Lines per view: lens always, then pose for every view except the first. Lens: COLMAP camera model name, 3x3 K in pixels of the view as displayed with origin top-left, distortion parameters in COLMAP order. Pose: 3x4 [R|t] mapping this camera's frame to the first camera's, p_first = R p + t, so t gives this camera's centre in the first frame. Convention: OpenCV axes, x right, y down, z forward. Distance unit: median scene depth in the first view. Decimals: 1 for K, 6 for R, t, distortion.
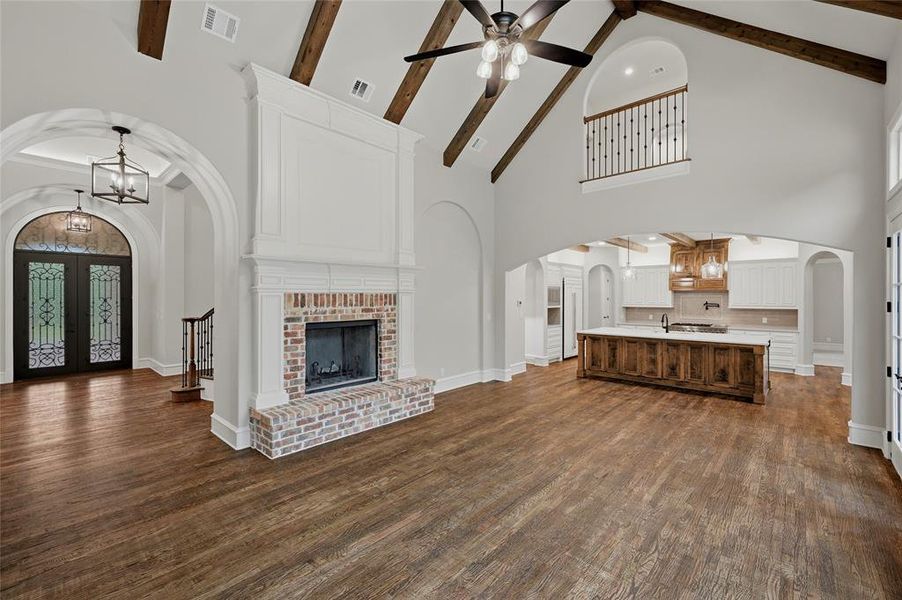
lens RADIAL K [[367.3, 0, 453.5], [0, 367.3, 296.5], [0, 0, 1]] dist [0.002097, 0.000415]
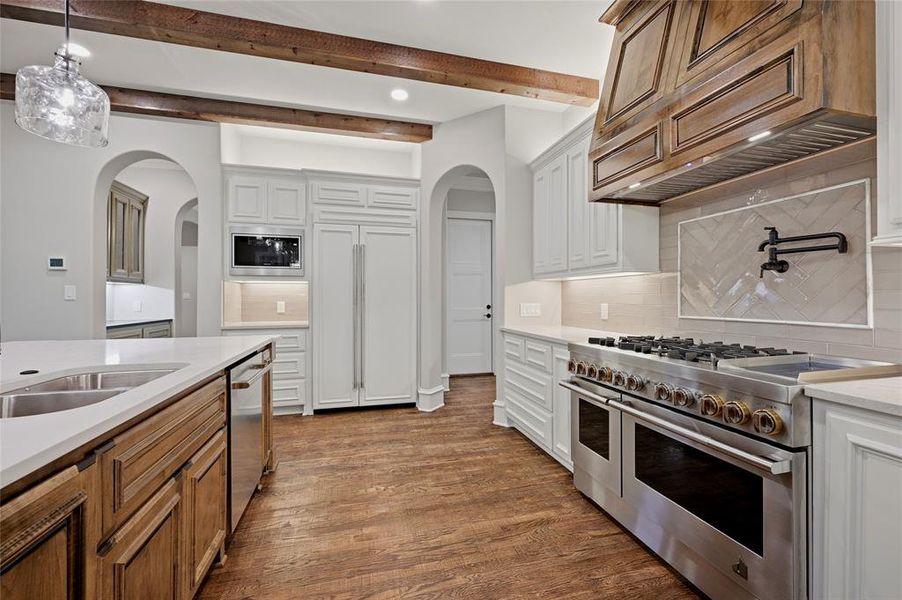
lens RADIAL K [[367.3, 0, 453.5], [0, 367.3, 296.5], [0, 0, 1]] dist [0.002097, 0.000415]
pose [[0.836212, -0.000150, -0.548406, 1.613277], [0.001252, 0.999998, 0.001635, 0.113596], [0.548405, -0.002054, 0.836211, 1.868445]]
